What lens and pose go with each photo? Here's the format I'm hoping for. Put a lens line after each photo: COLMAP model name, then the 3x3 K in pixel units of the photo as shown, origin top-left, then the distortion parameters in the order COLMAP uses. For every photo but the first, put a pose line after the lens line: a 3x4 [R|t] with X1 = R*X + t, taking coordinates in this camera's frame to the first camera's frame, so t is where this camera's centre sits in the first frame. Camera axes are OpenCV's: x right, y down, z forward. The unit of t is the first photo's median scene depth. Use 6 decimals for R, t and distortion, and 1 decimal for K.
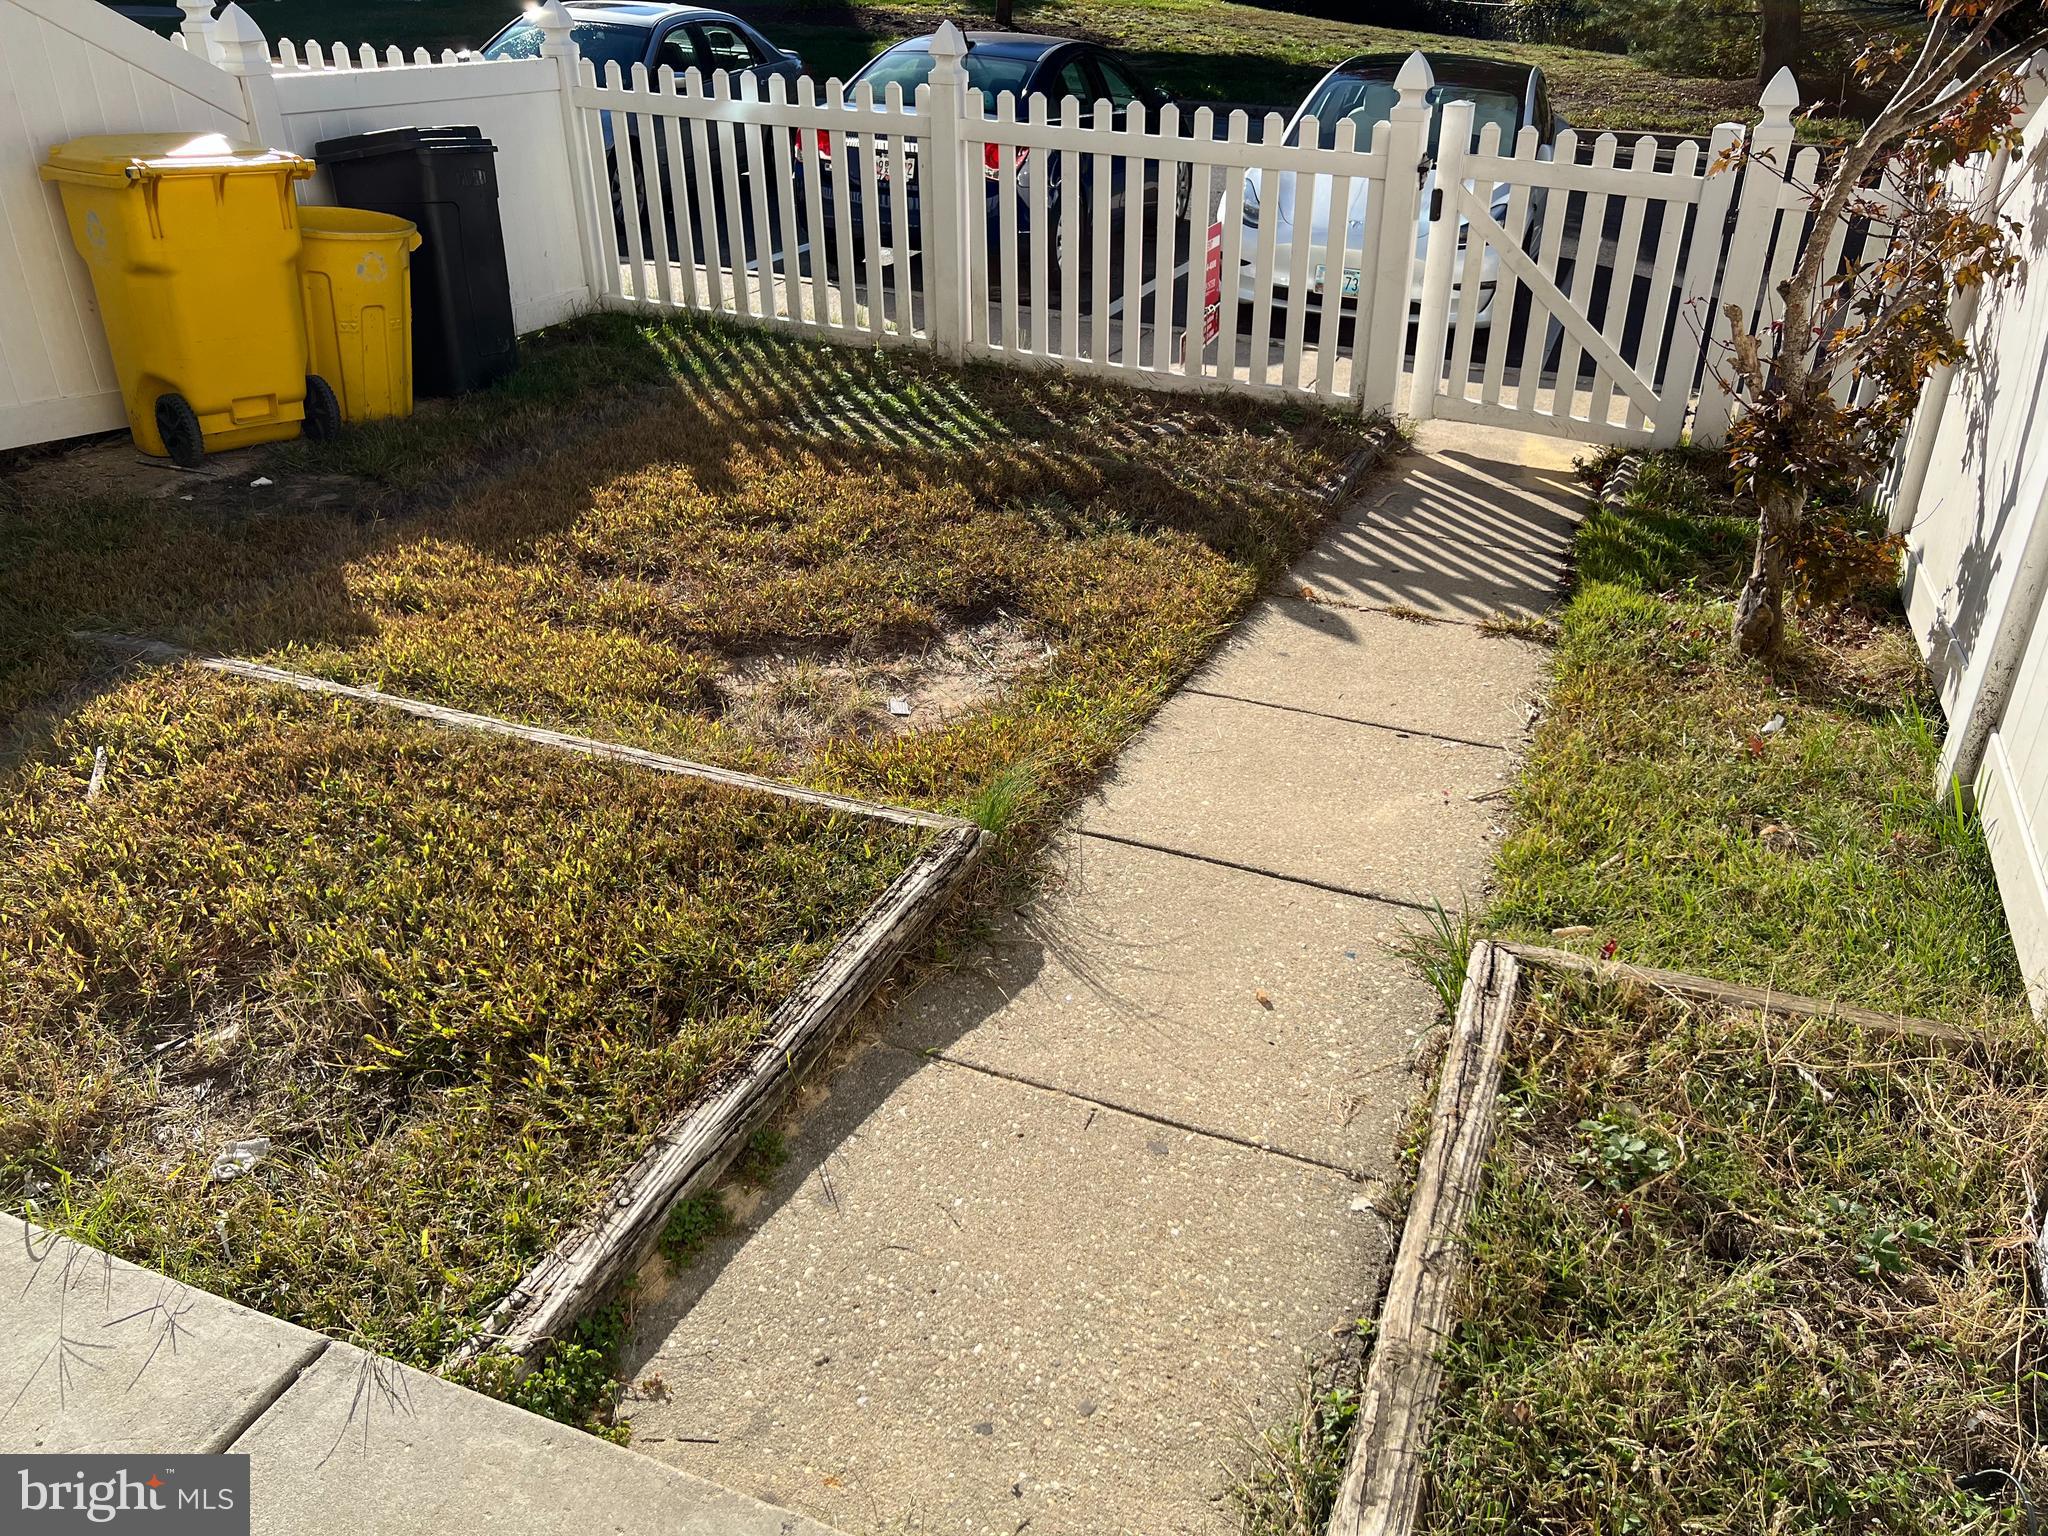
lens RADIAL K [[1552.1, 0, 1022.4], [0, 1552.1, 768.6], [0, 0, 1]] dist [0.079649, -0.065696]
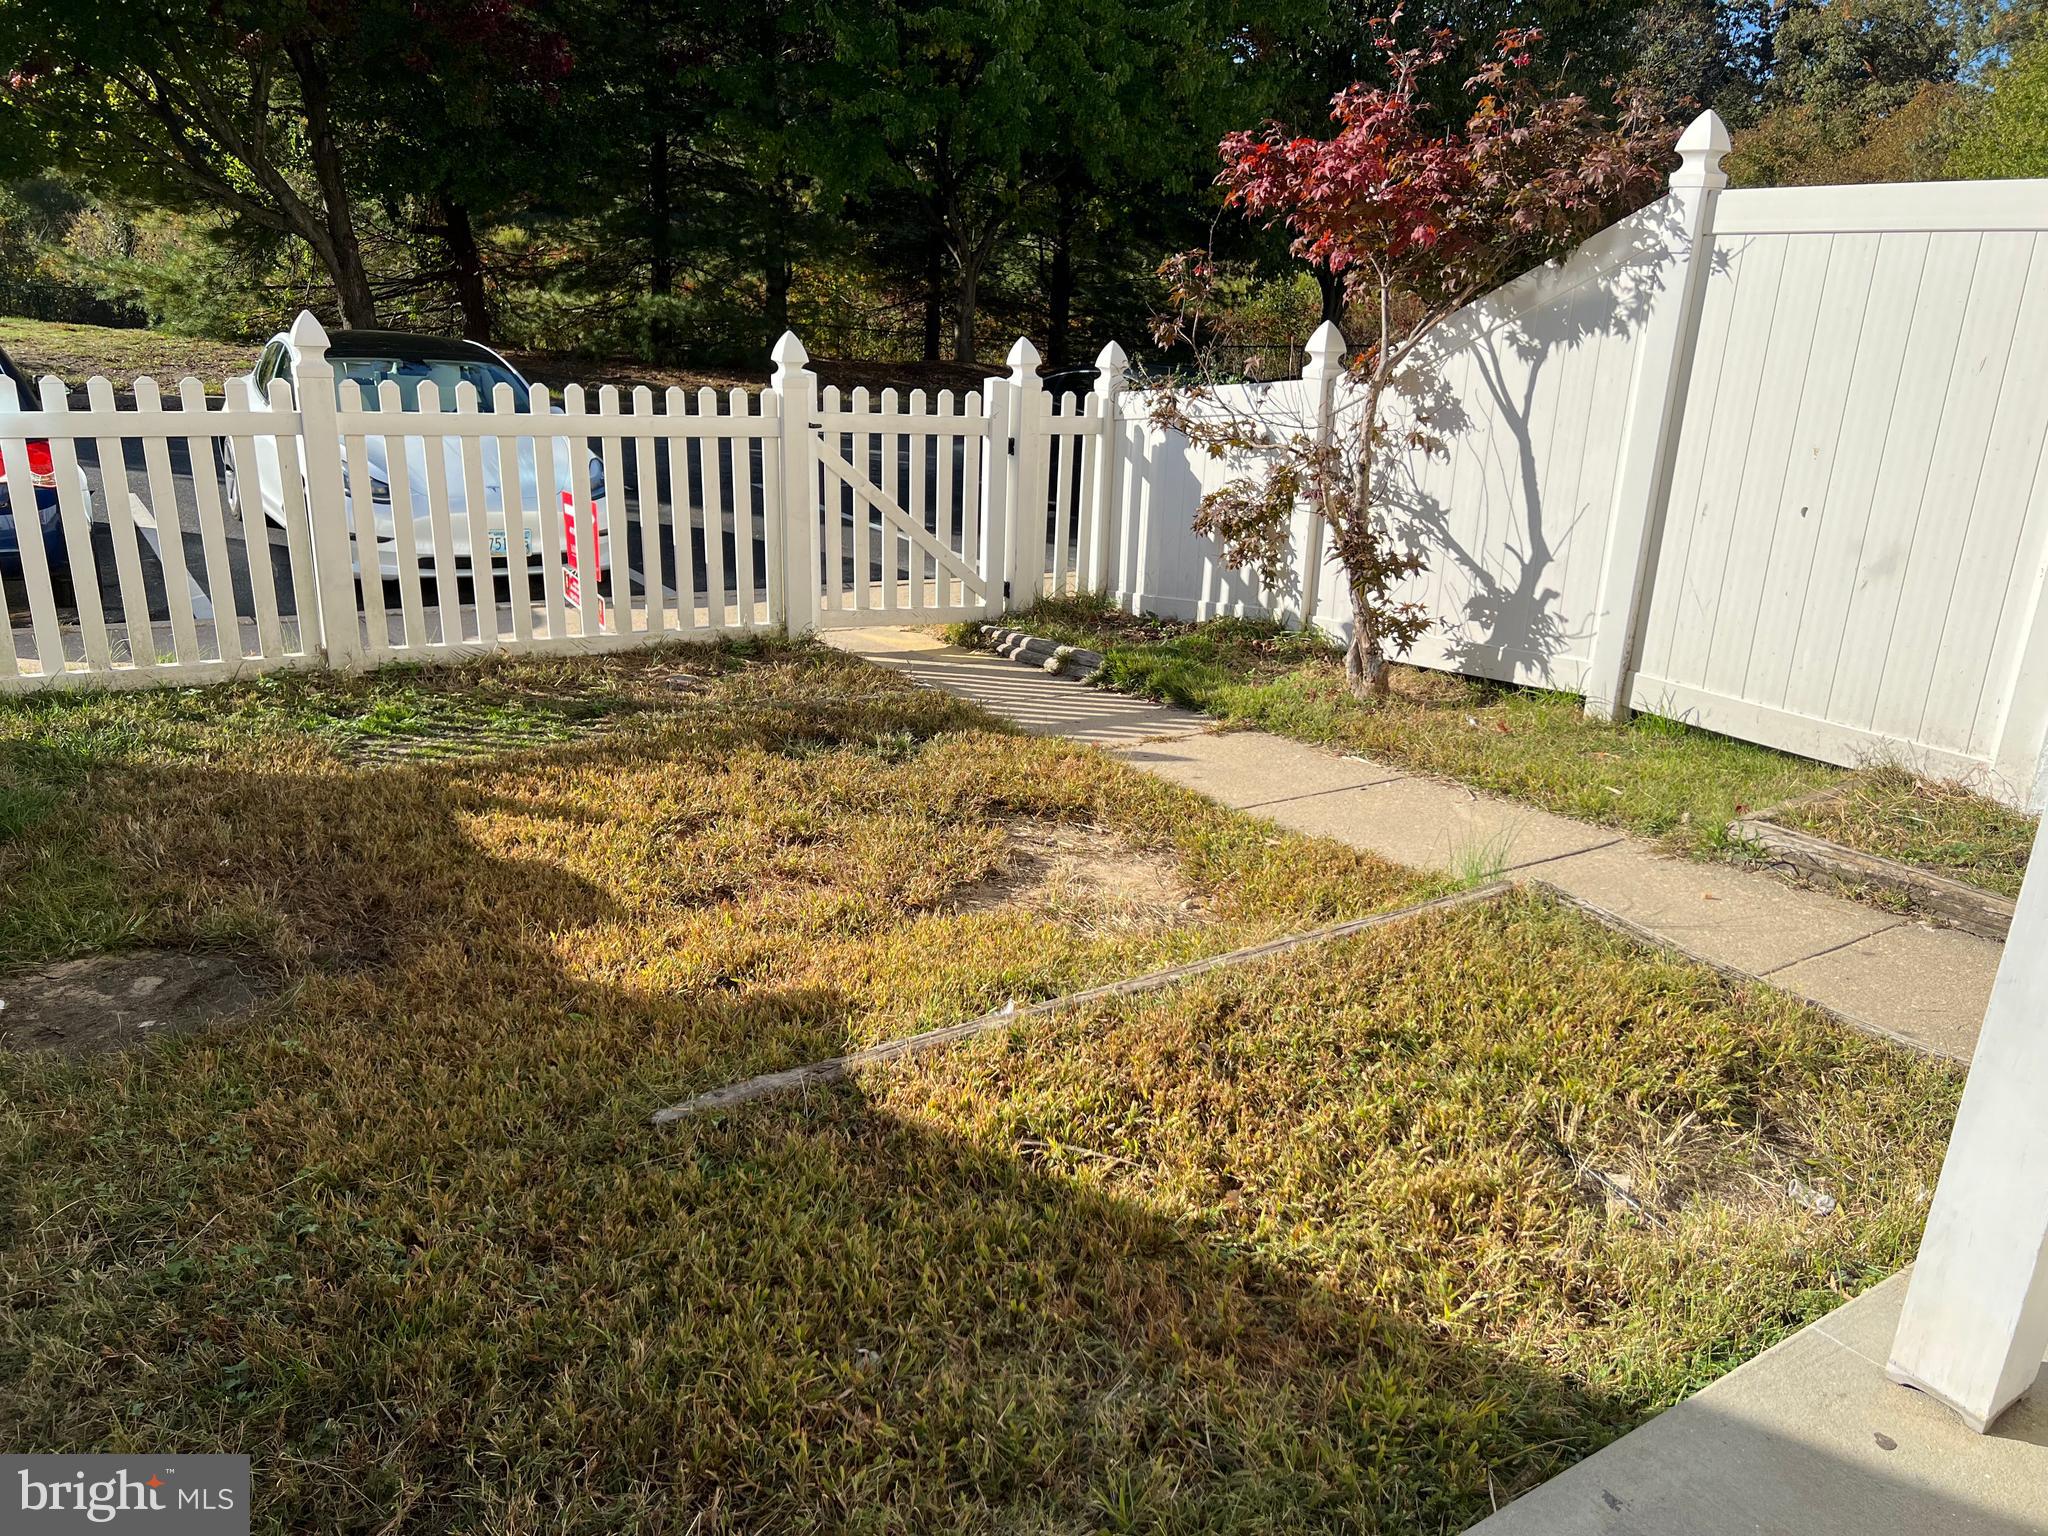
lens RADIAL K [[1552.1, 0, 1018.6], [0, 1552.1, 773.0], [0, 0, 1]] dist [0.079649, -0.065696]
pose [[0.571573, -0.254922, 0.779948, -0.697881], [0.359379, 0.932275, 0.041343, -0.137593], [-0.737665, 0.256666, 0.624478, 0.212958]]
